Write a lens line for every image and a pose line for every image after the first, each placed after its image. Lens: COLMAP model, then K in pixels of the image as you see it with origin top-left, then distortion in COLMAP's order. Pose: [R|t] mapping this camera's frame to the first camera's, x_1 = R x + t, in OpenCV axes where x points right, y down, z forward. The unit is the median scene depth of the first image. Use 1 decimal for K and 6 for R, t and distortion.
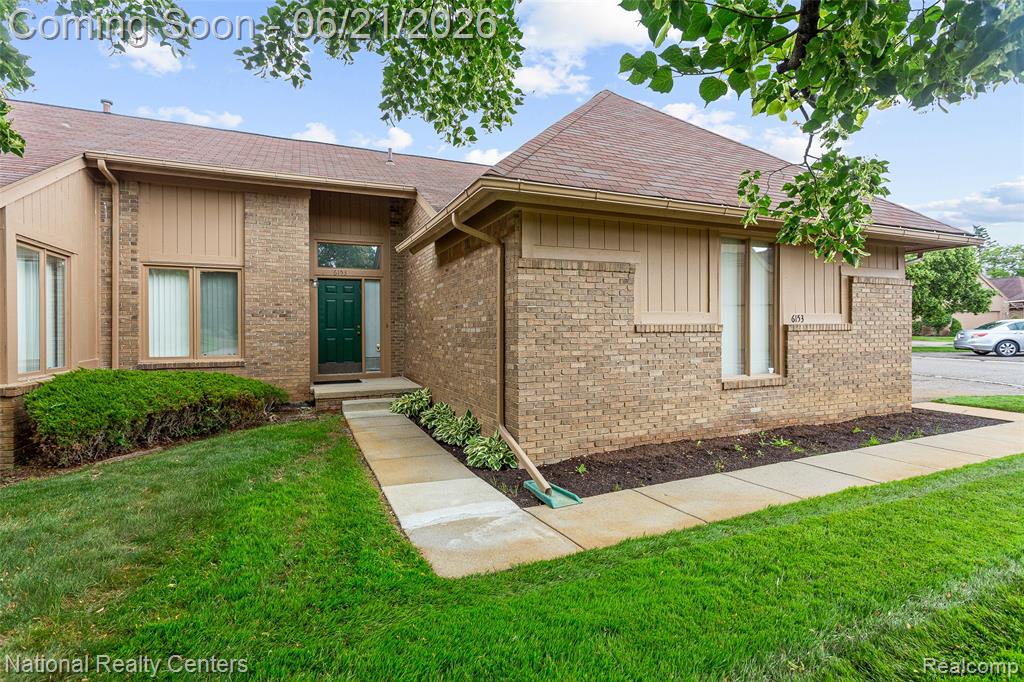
lens RADIAL K [[485.9, 0, 510.2], [0, 485.9, 336.1], [0, 0, 1]] dist [-0.002851, 0.000319]
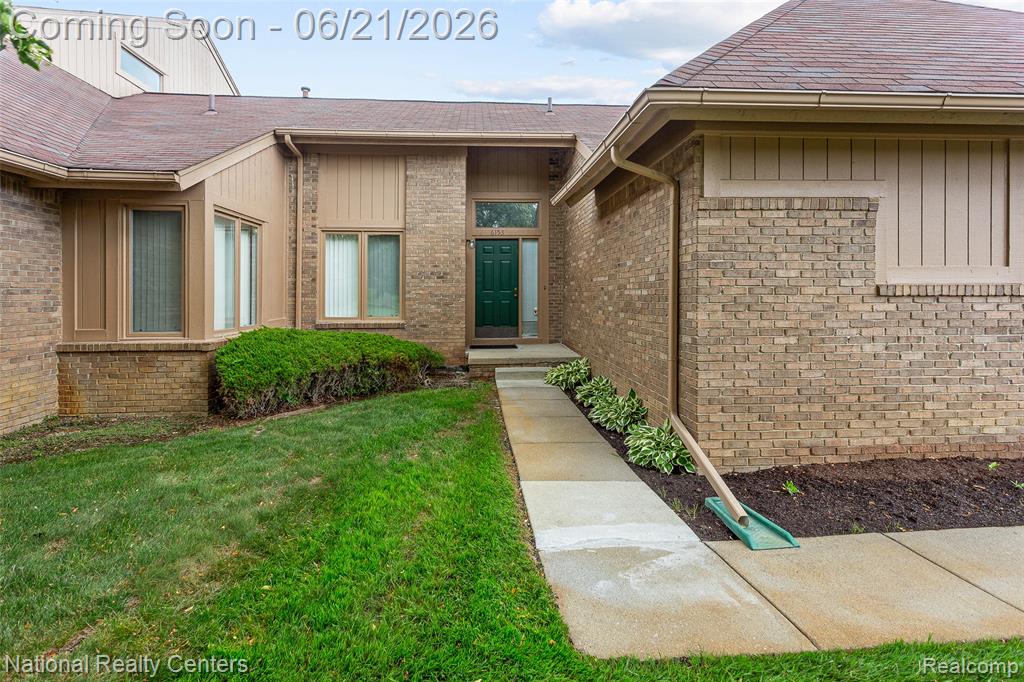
lens RADIAL K [[496.5, 0, 507.5], [0, 496.5, 298.2], [0, 0, 1]] dist [0.003807, 0.001474]
pose [[0.941686, 0.006512, -0.336431, -0.002149], [-0.007484, 0.999971, -0.001594, 0.000641], [0.336410, 0.004019, 0.941707, 0.143661]]
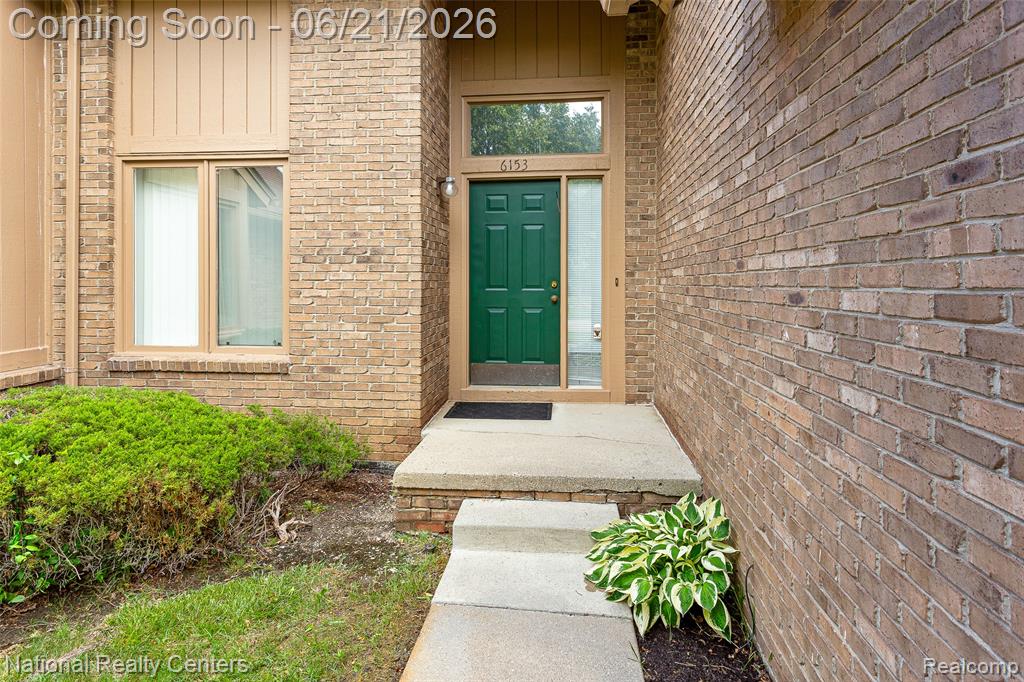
lens RADIAL K [[526.1, 0, 516.1], [0, 526.1, 286.2], [0, 0, 1]] dist [-0.001097, -0.000176]
pose [[0.868661, 0.010407, -0.495297, -0.171731], [-0.010531, 0.999941, 0.002542, -0.031120], [0.495295, 0.003008, 0.868720, 0.948560]]
